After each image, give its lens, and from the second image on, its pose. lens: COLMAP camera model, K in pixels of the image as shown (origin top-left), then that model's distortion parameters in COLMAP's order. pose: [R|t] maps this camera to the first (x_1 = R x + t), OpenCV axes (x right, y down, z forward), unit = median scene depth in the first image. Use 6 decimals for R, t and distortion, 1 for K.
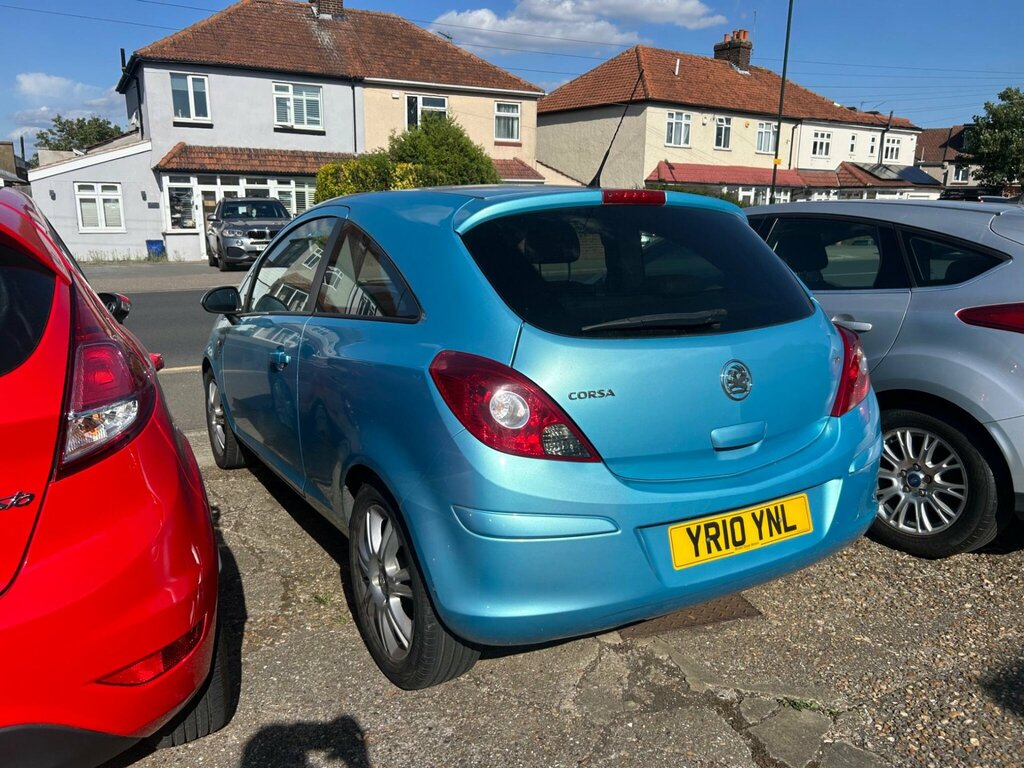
lens RADIAL K [[755.3, 0, 512.2], [0, 755.3, 388.2], [0, 0, 1]] dist [0.005086, -0.003092]
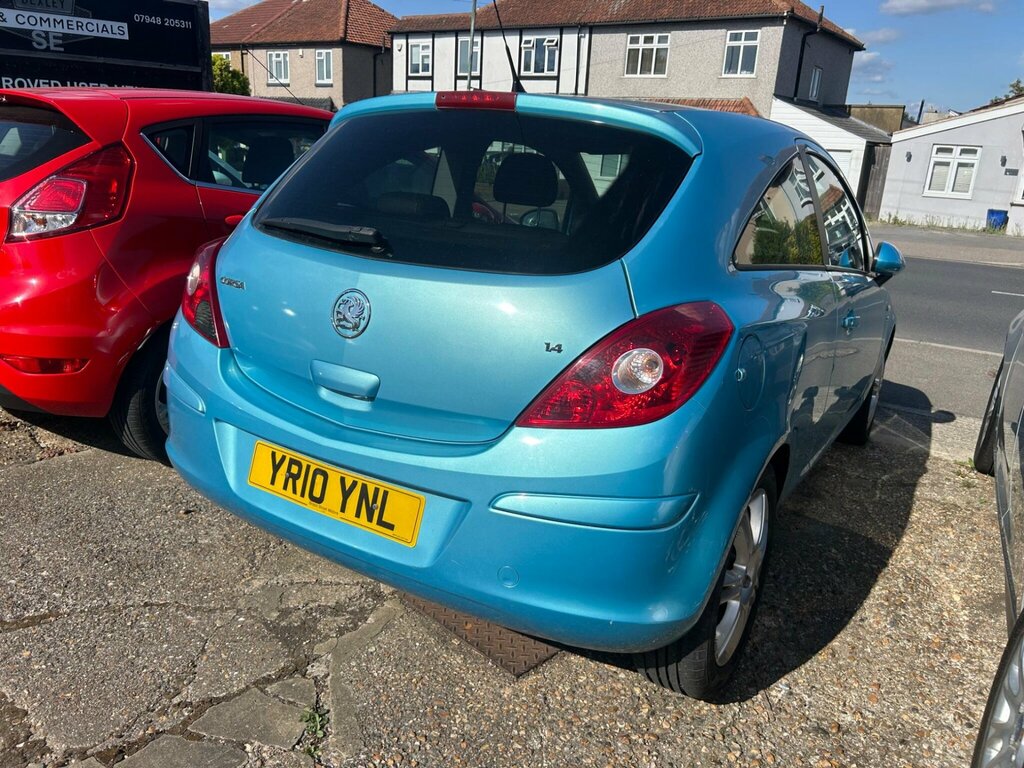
lens RADIAL K [[768.6, 0, 511.6], [0, 768.6, 382.7], [0, 0, 1]] dist [-0.010491, -0.006569]
pose [[0.481858, 0.272092, -0.832934, 0.975113], [-0.246712, 0.954240, 0.168994, -0.106845], [0.840801, 0.124064, 0.526937, 0.641540]]
